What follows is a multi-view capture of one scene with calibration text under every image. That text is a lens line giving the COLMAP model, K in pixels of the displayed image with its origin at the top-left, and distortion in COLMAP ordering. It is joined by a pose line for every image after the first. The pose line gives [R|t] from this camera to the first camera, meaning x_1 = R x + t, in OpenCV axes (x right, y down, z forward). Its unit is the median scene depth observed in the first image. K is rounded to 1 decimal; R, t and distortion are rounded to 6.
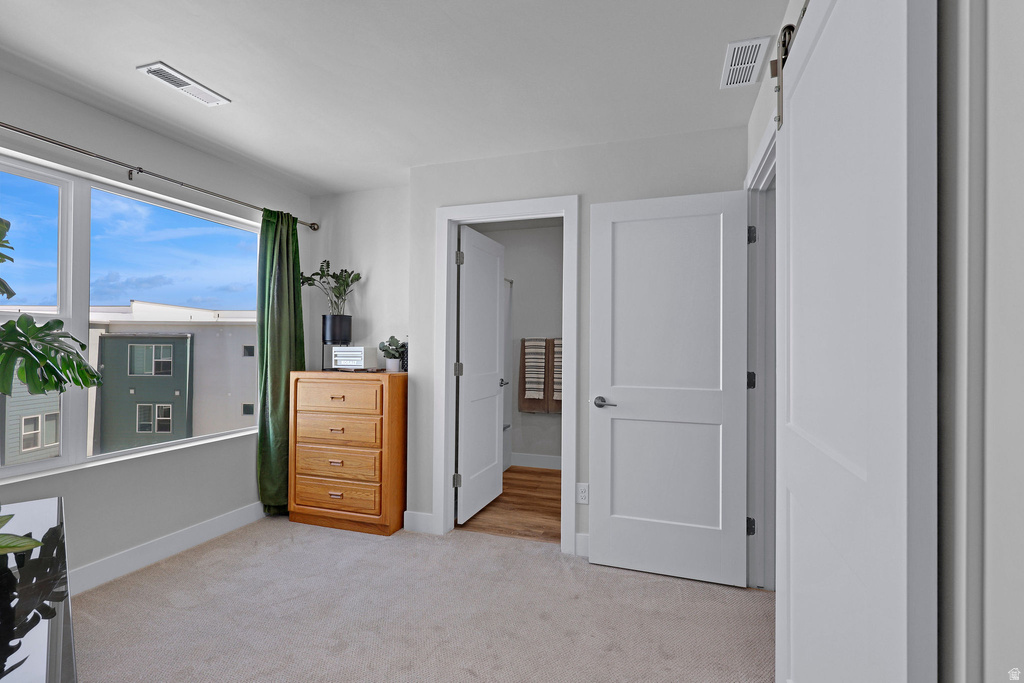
lens RADIAL K [[472.5, 0, 508.5], [0, 472.5, 345.2], [0, 0, 1]] dist [-0.001832, 0.000020]
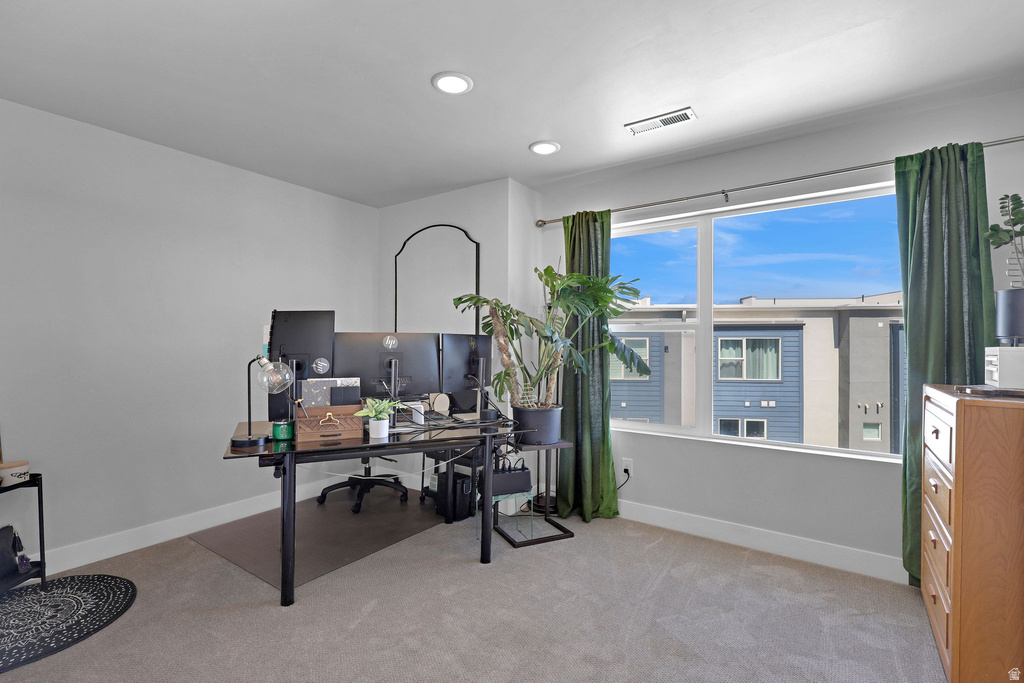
lens RADIAL K [[472.5, 0, 506.4], [0, 472.5, 338.9], [0, 0, 1]] dist [-0.001832, 0.000020]
pose [[-0.296924, -0.011861, -0.954827, 0.426572], [0.002867, 0.999907, -0.013313, -0.000950], [0.954897, -0.006690, -0.296862, 0.760214]]
